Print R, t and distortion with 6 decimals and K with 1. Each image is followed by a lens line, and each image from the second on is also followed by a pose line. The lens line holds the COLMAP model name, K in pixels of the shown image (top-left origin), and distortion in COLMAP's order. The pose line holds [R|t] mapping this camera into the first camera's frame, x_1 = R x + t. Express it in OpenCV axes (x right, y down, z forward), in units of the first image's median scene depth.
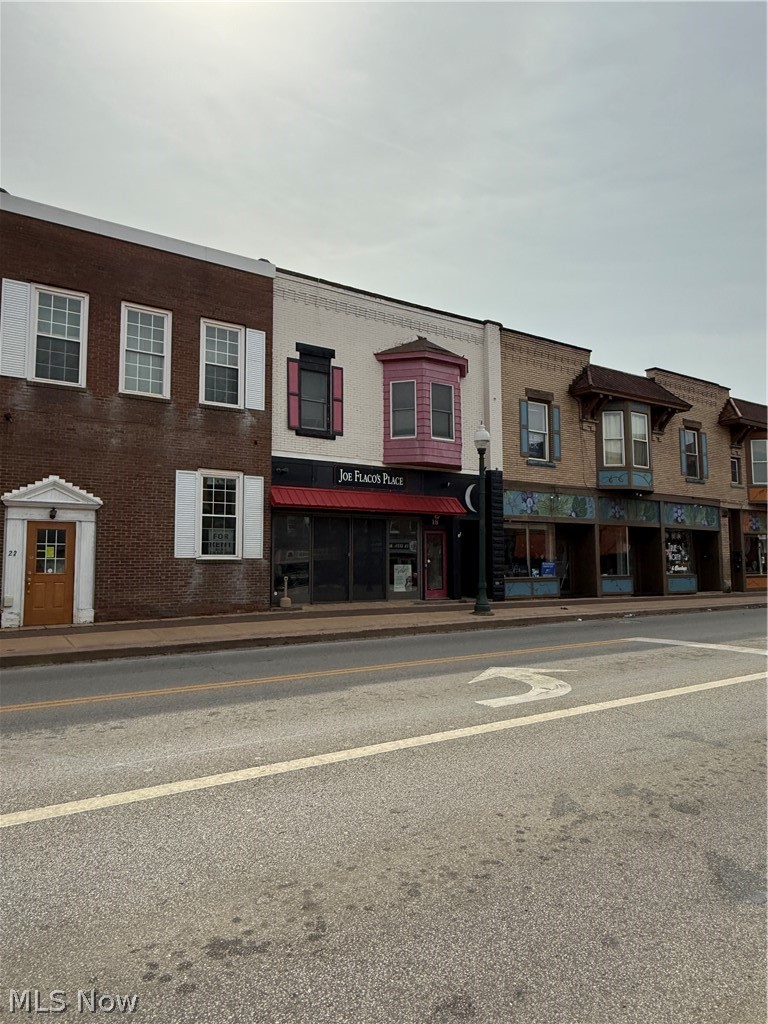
lens RADIAL K [[686.9, 0, 384.0], [0, 686.9, 512.0], [0, 0, 1]] dist [0.001337, 0.001065]
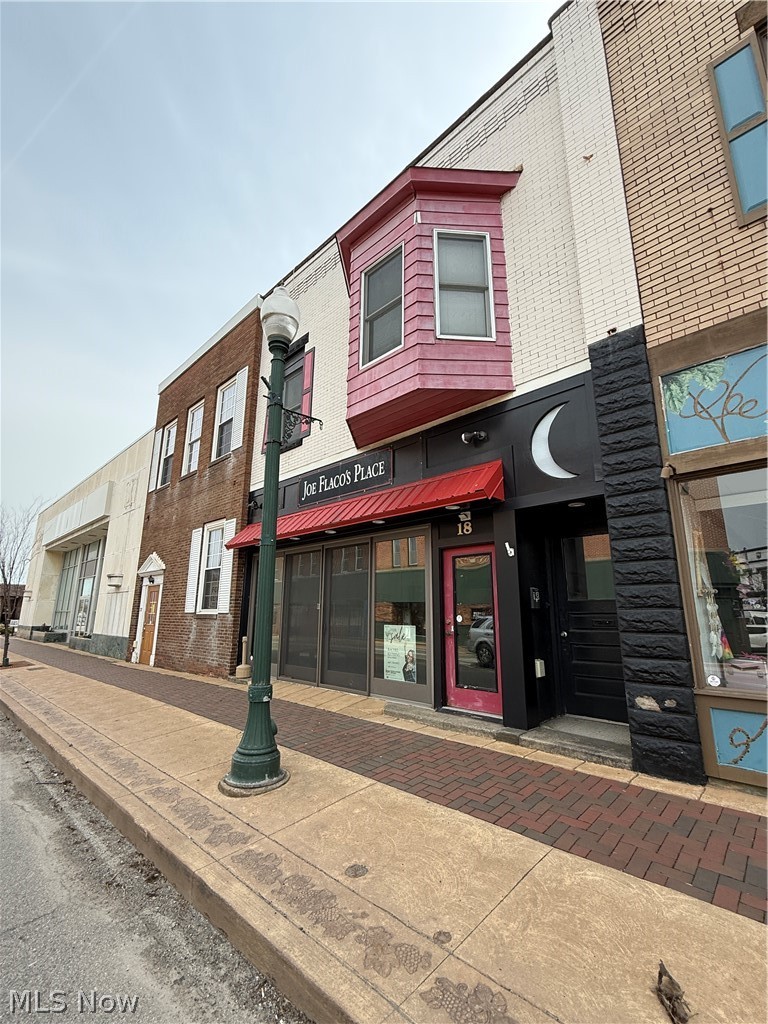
lens RADIAL K [[451.3, 0, 384.0], [0, 451.3, 512.0], [0, 0, 1]] dist [-0.003600, -0.000530]
pose [[0.189637, -0.211216, -0.958867, 0.371586], [0.072274, 0.976941, -0.200904, 0.063206], [0.979191, -0.031203, 0.200529, 0.954908]]
